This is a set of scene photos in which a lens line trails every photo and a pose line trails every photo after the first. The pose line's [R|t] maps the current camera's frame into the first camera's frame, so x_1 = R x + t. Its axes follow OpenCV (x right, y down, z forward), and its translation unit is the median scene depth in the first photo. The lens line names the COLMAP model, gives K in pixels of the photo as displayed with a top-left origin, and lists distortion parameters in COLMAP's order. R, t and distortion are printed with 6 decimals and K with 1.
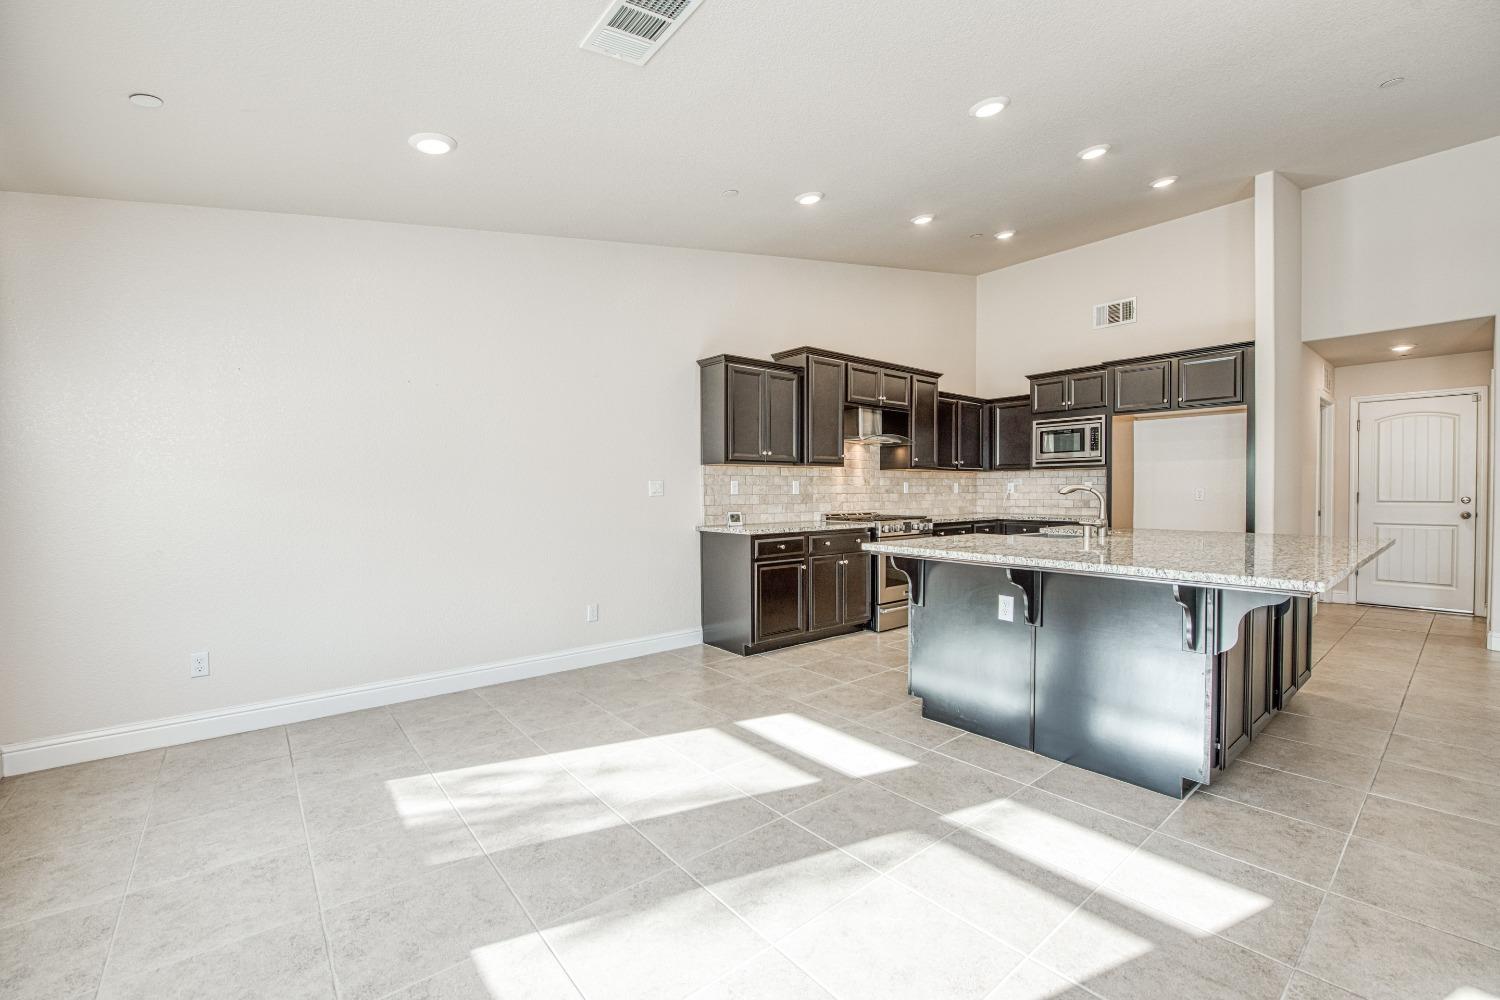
lens RADIAL K [[635.5, 0, 767.4], [0, 635.5, 494.7], [0, 0, 1]] dist [-0.012373, -0.001719]
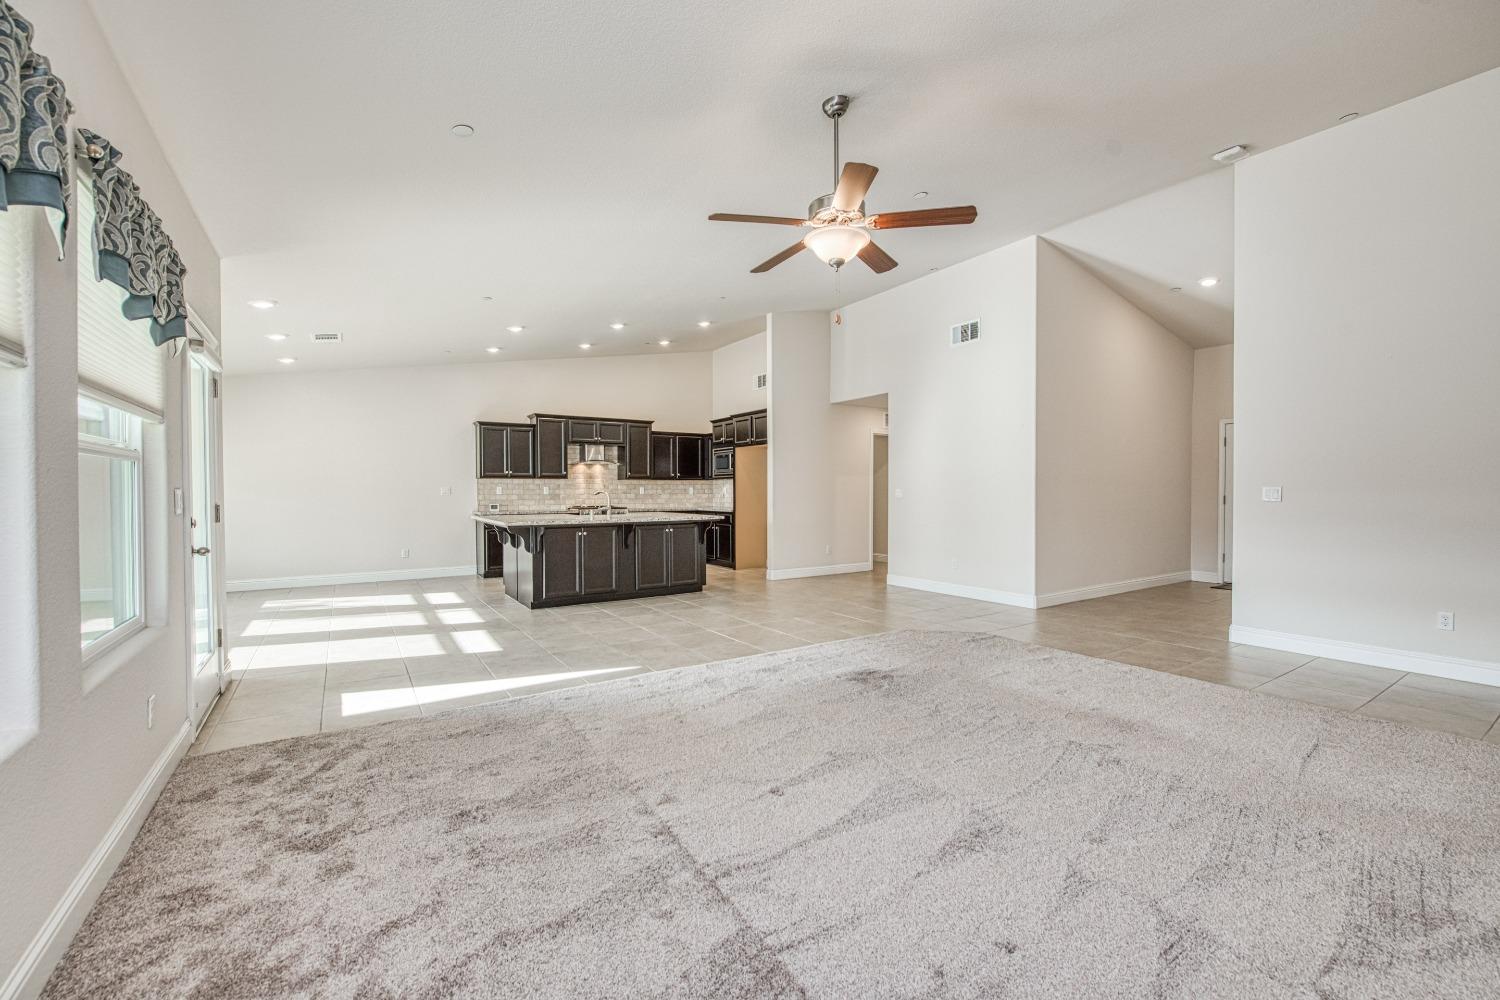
lens RADIAL K [[635.5, 0, 761.4], [0, 635.5, 501.5], [0, 0, 1]] dist [-0.012373, -0.001719]
pose [[0.994196, -0.000085, -0.107583, 0.820374], [0.000698, 0.999984, 0.005660, 0.009484], [0.107581, -0.005702, 0.994180, -0.679805]]
